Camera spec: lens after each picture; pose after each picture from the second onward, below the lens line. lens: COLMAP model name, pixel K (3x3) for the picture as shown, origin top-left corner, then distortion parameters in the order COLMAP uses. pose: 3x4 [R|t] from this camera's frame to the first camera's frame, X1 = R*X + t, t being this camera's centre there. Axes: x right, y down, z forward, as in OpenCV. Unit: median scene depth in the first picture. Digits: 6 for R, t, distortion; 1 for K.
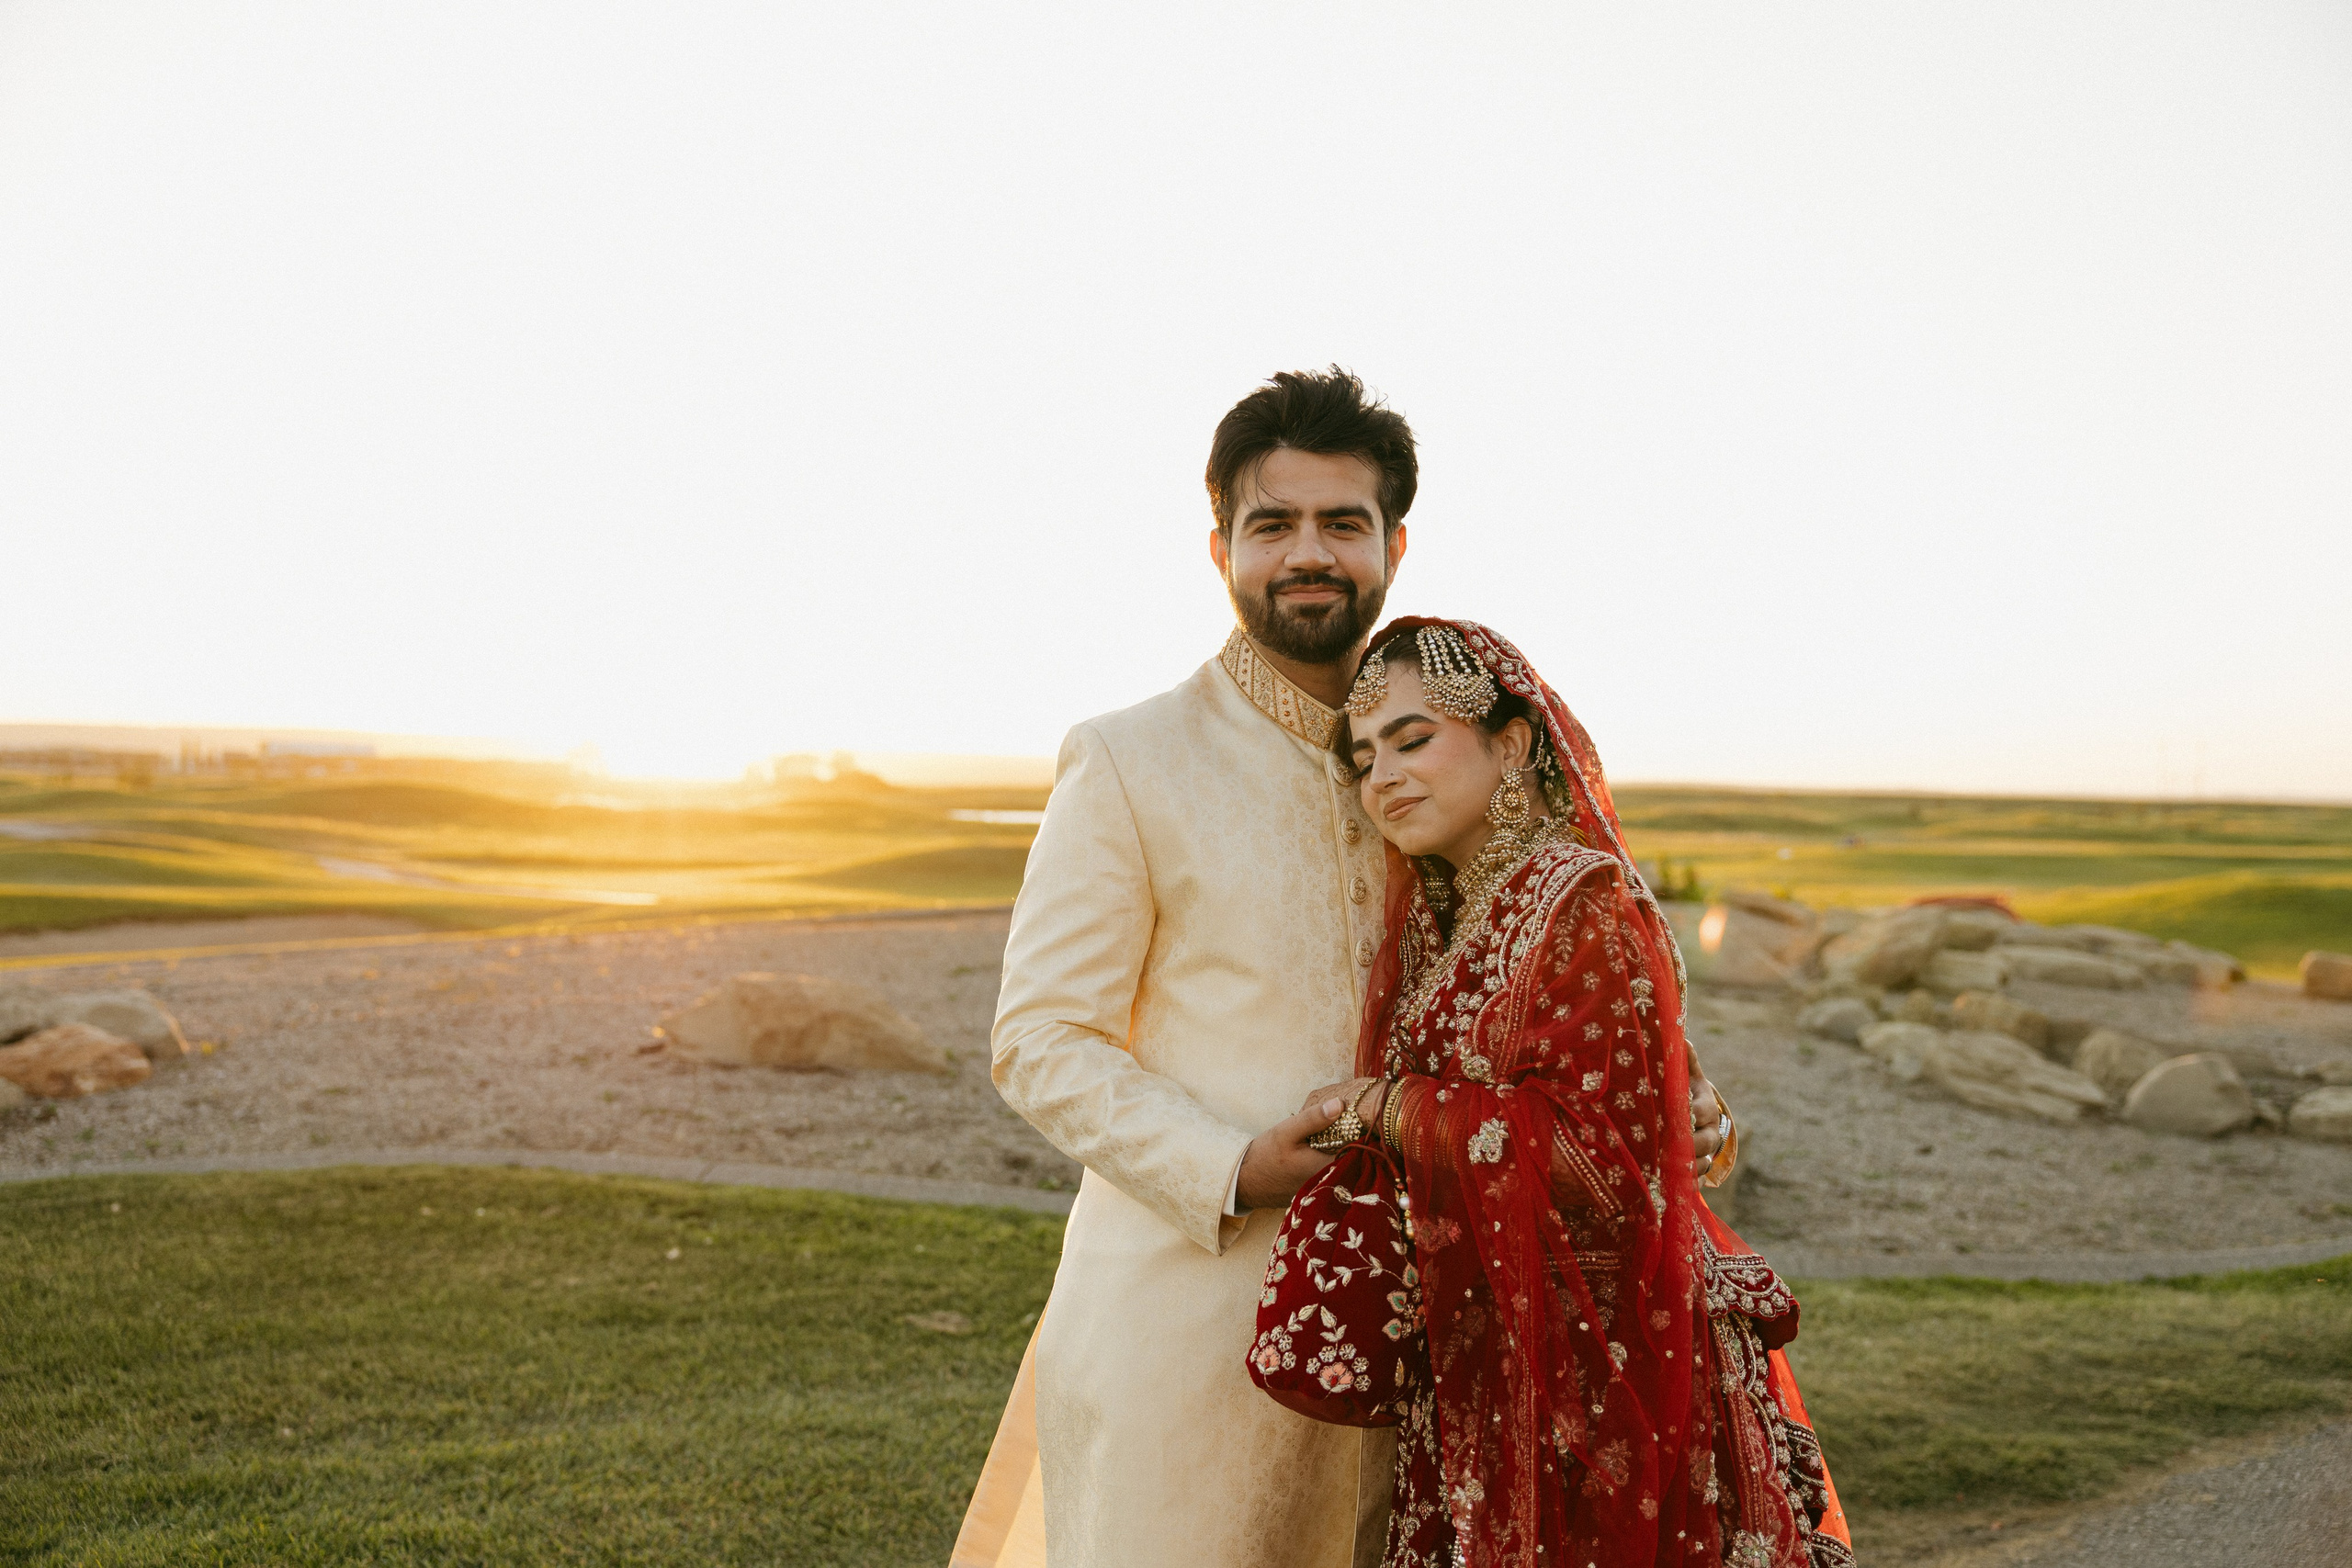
lens RADIAL K [[2377.8, 0, 1176.0], [0, 2377.8, 784.0], [0, 0, 1]] dist [0.008270, 0.019369]
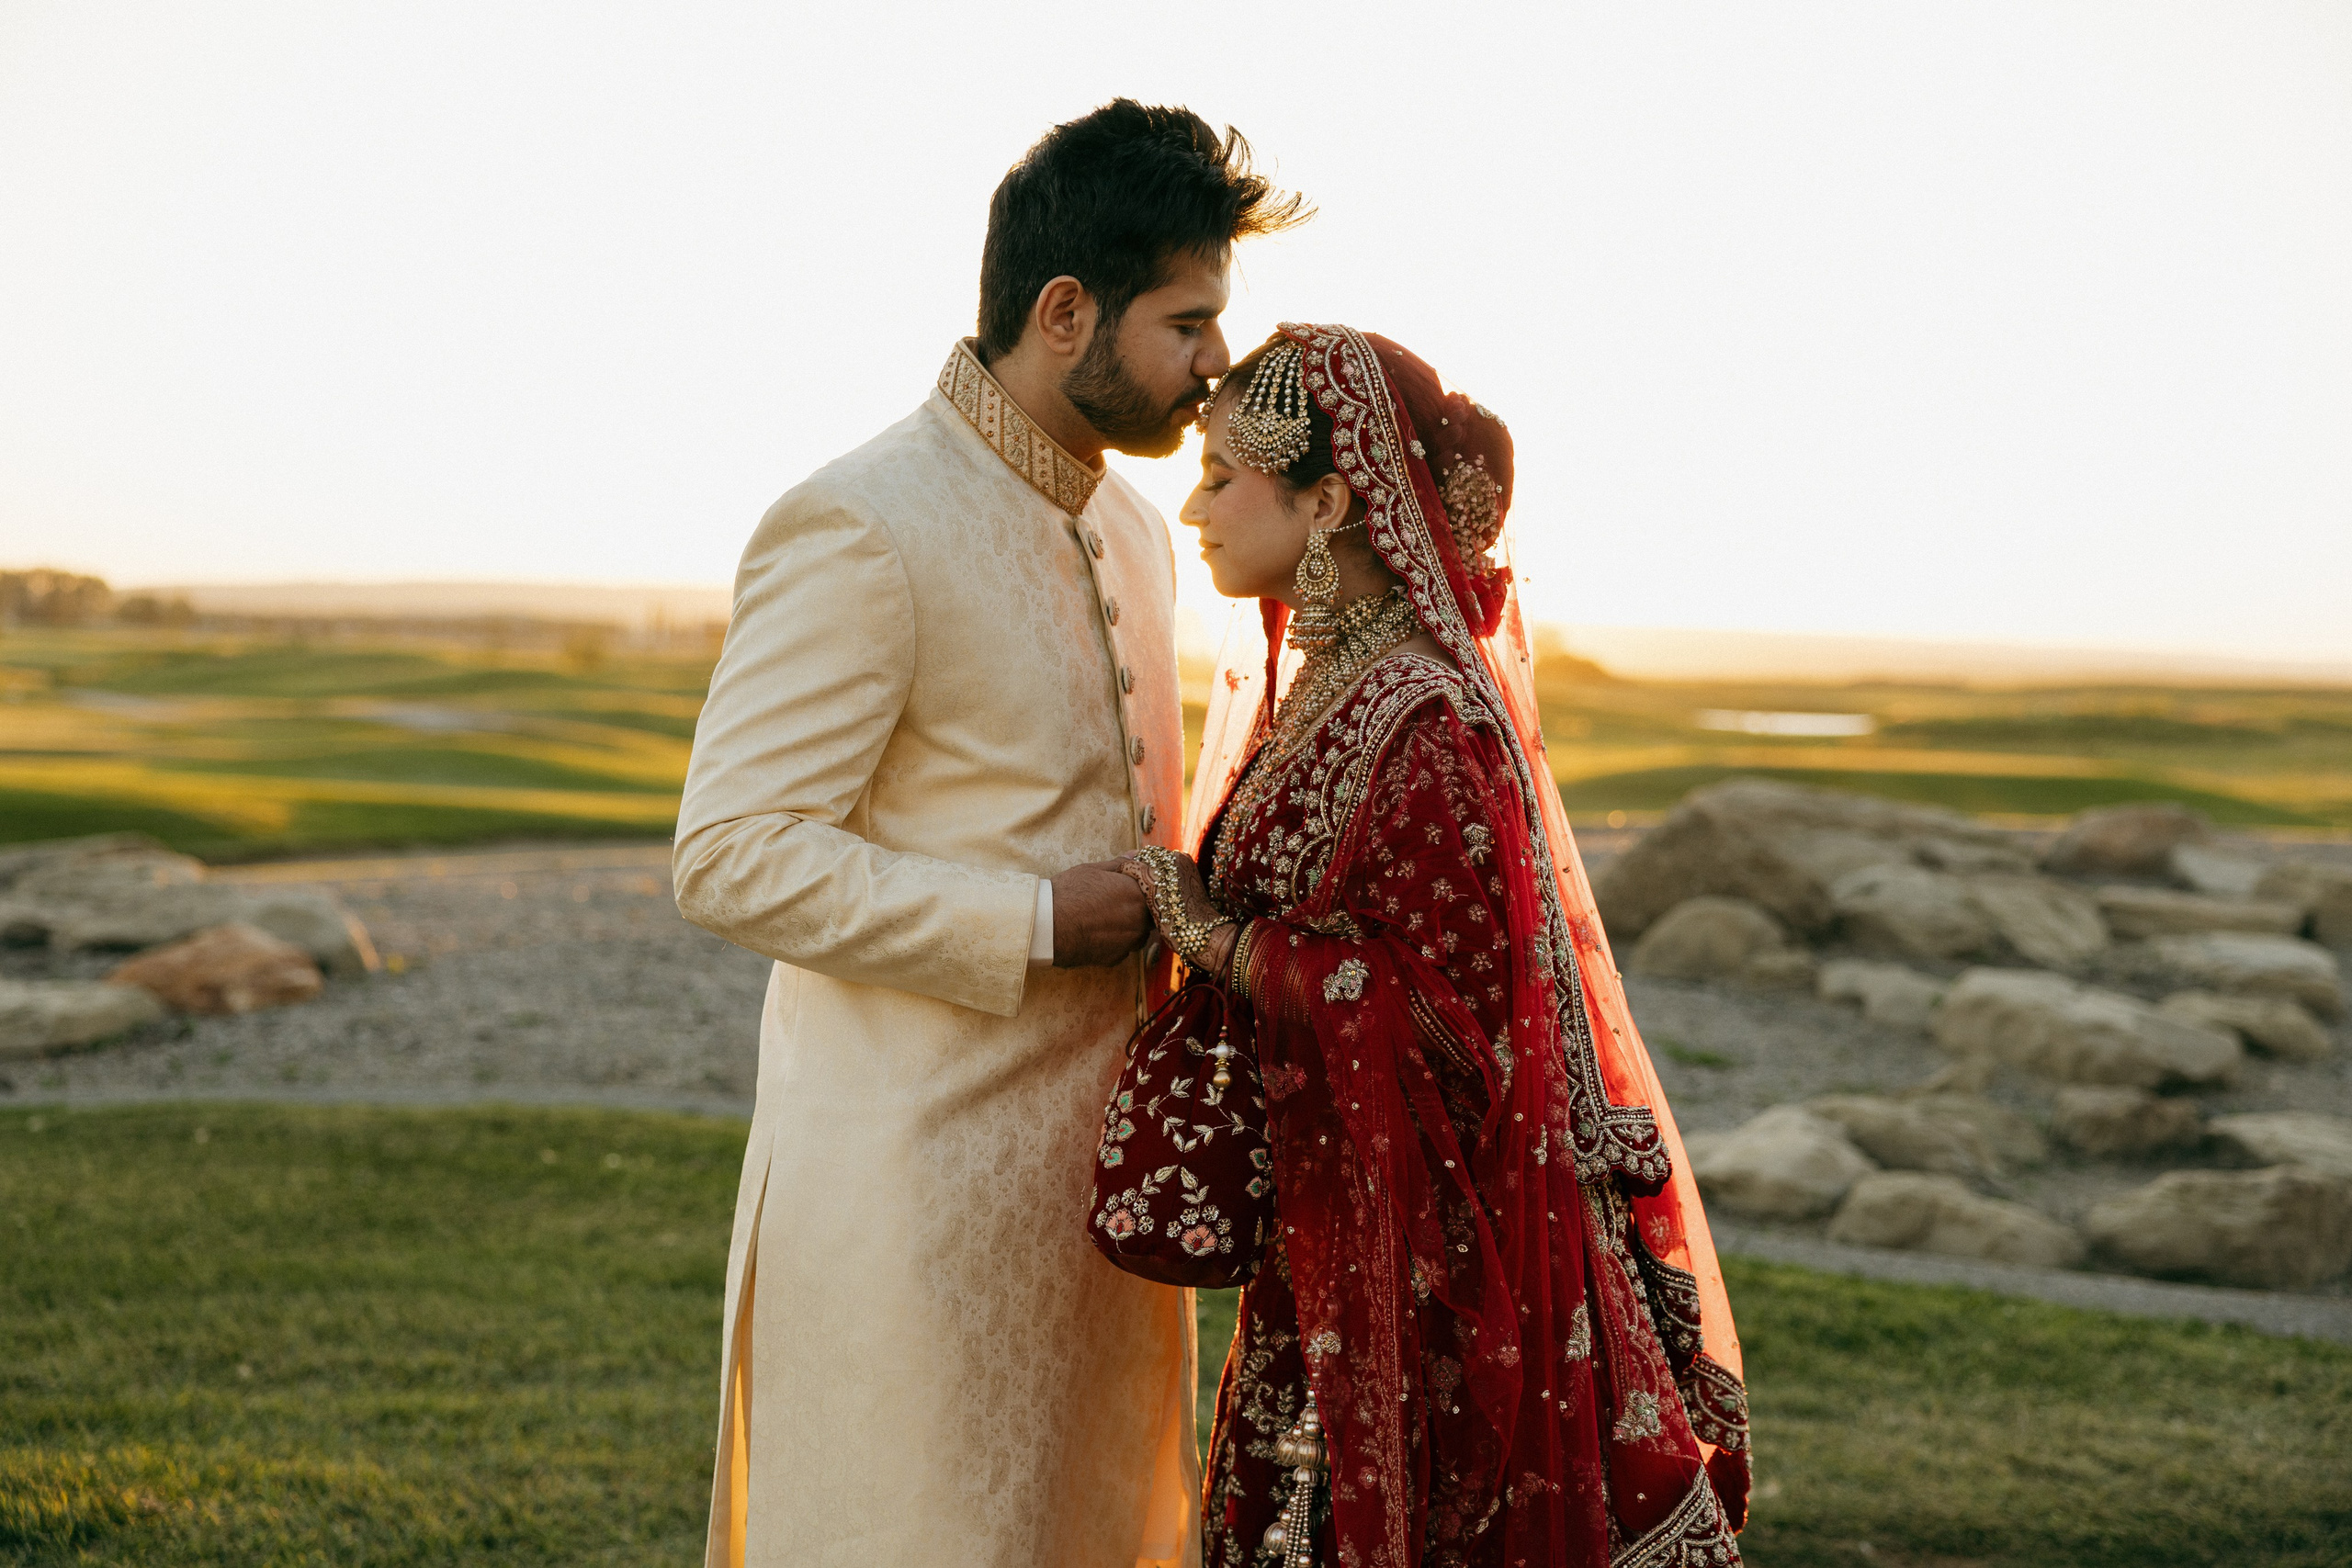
lens RADIAL K [[3513.5, 0, 1176.0], [0, 3513.5, 784.0], [0, 0, 1]] dist [0.060757, -0.128488]
pose [[0.965822, 0.017599, -0.258607, 0.155766], [-0.009817, 0.999460, 0.031353, 0.012057], [0.259020, -0.027742, 0.965474, -0.069375]]
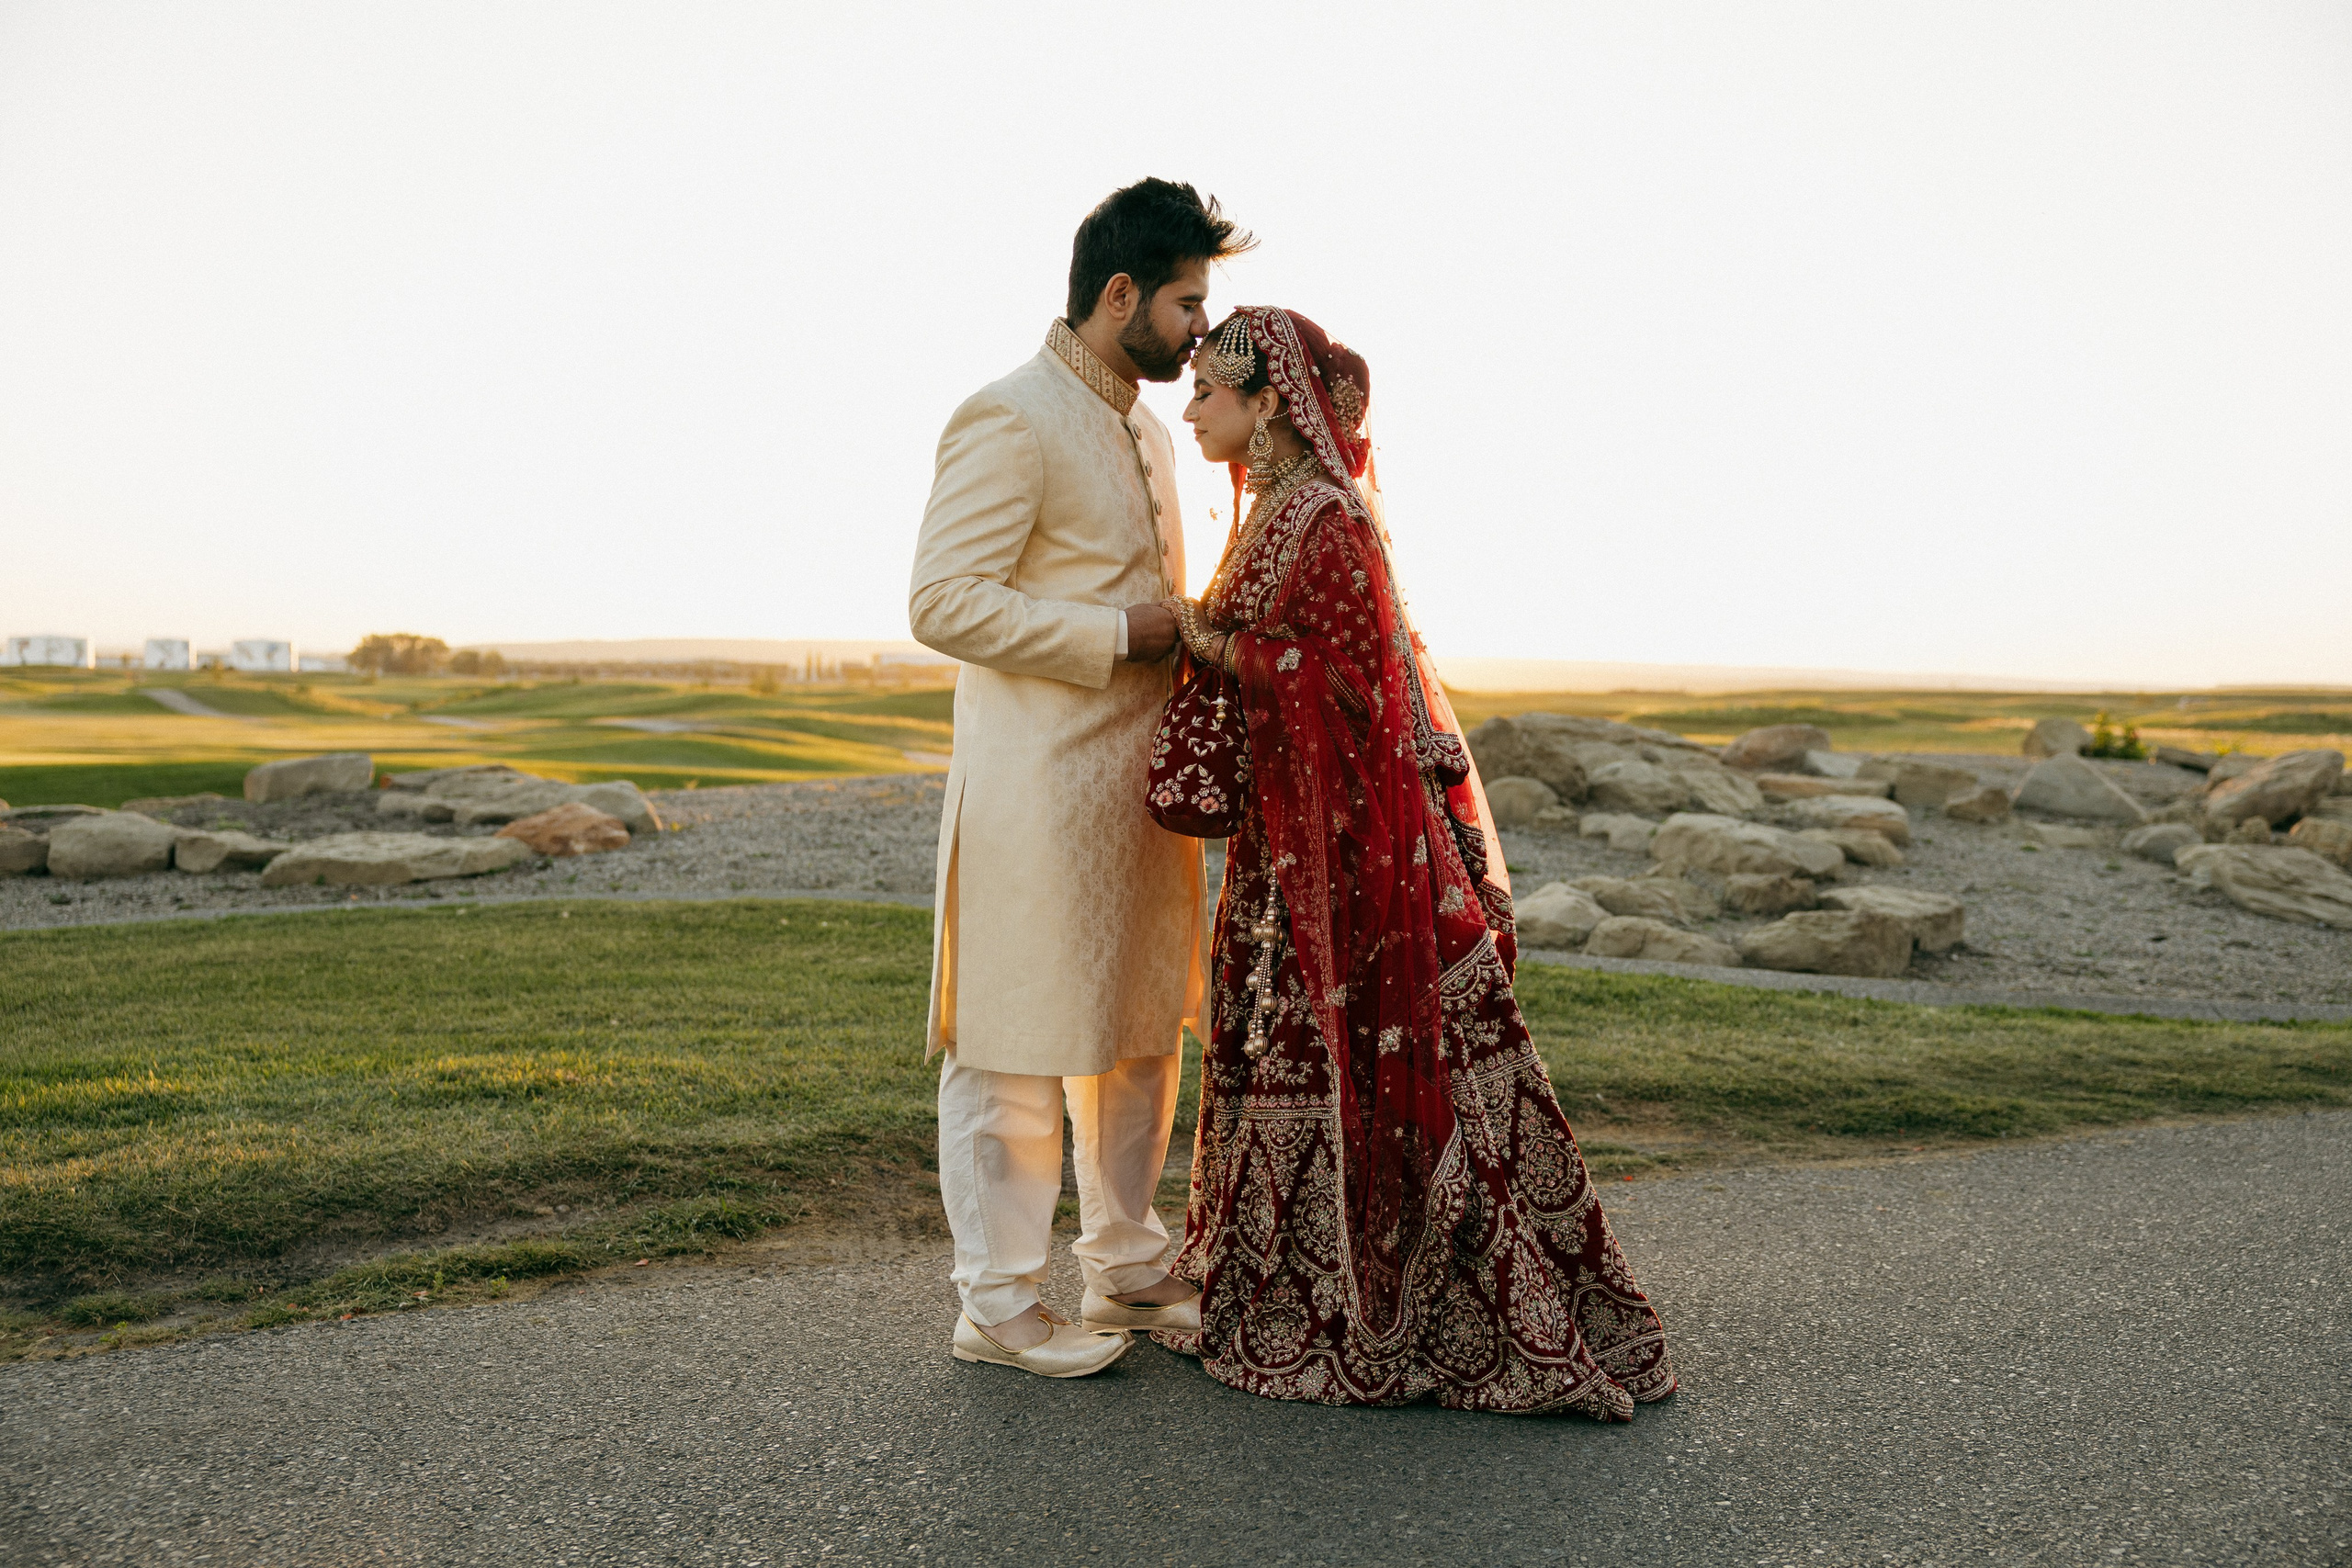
lens RADIAL K [[2377.8, 0, 1176.0], [0, 2377.8, 784.0], [0, 0, 1]] dist [0.008270, 0.019369]
pose [[0.967783, 0.002961, -0.251767, 0.170709], [0.005323, 0.999467, 0.032215, 0.052420], [0.251728, -0.032517, 0.967252, -0.148348]]
